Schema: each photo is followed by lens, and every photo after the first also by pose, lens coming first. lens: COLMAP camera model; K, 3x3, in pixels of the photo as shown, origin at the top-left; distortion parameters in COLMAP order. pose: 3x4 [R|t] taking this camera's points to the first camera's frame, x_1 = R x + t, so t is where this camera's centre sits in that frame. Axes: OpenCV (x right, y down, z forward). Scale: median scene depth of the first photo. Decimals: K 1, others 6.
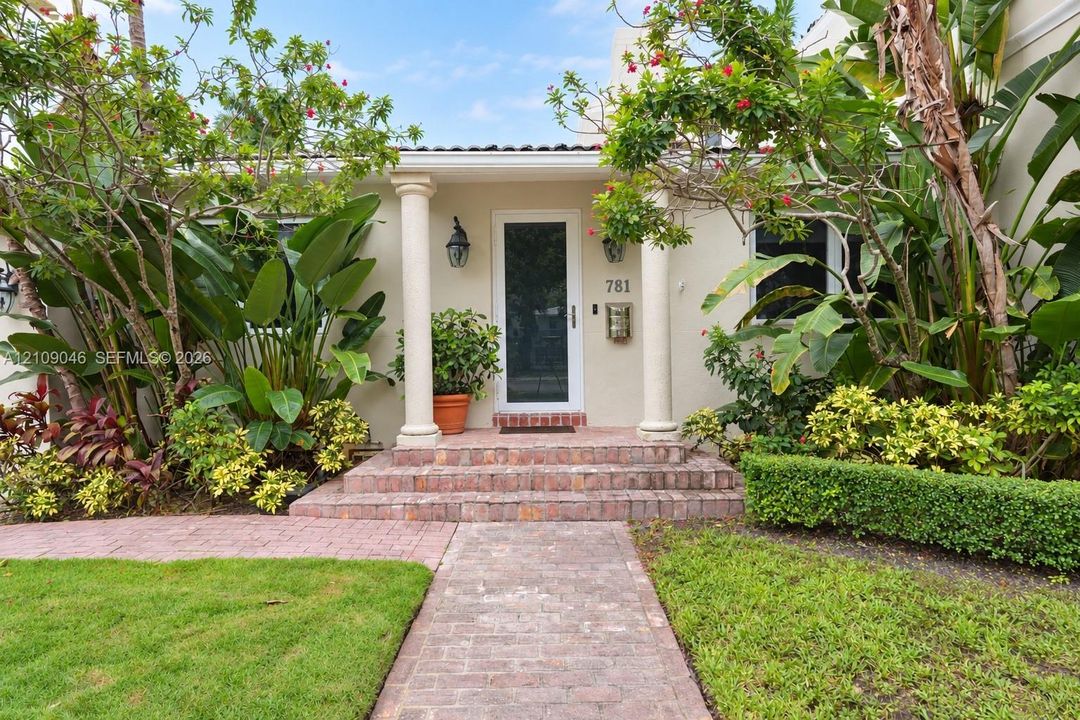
lens RADIAL K [[578.8, 0, 534.4], [0, 578.8, 365.1], [0, 0, 1]] dist [0.000340, -0.001509]
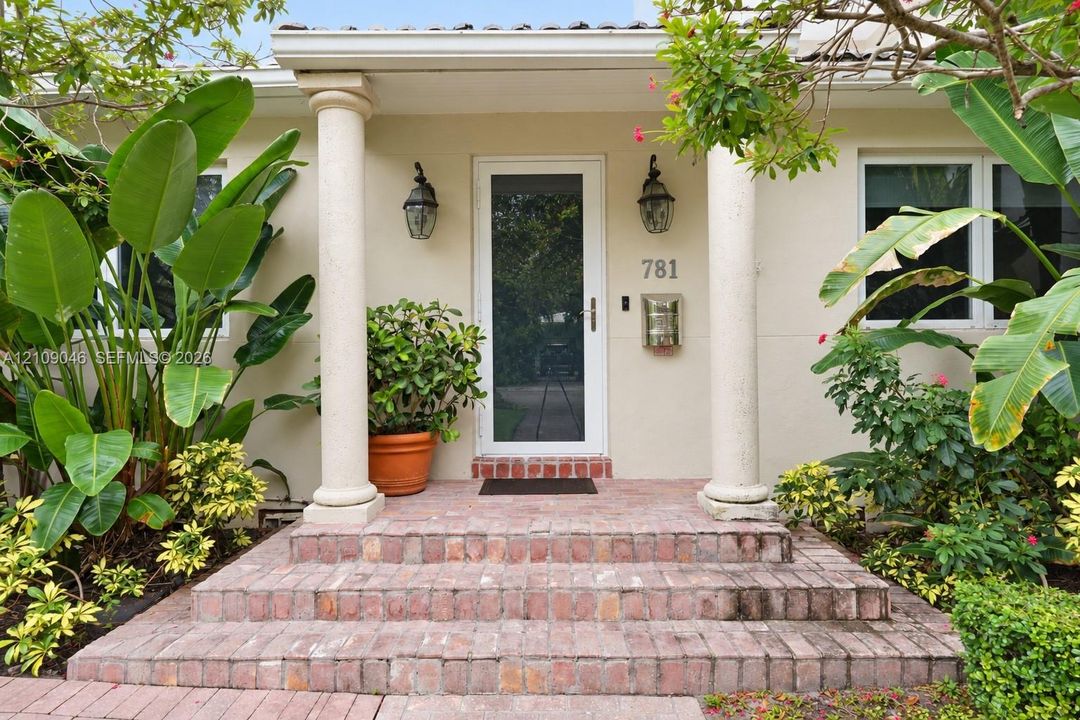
lens RADIAL K [[578.8, 0, 552.1], [0, 578.8, 385.9], [0, 0, 1]] dist [0.000340, -0.001509]
pose [[0.999778, 0.004678, 0.020538, 0.007022], [-0.005129, 0.999746, 0.021949, -0.017243], [-0.020430, -0.022049, 0.999548, 0.375734]]
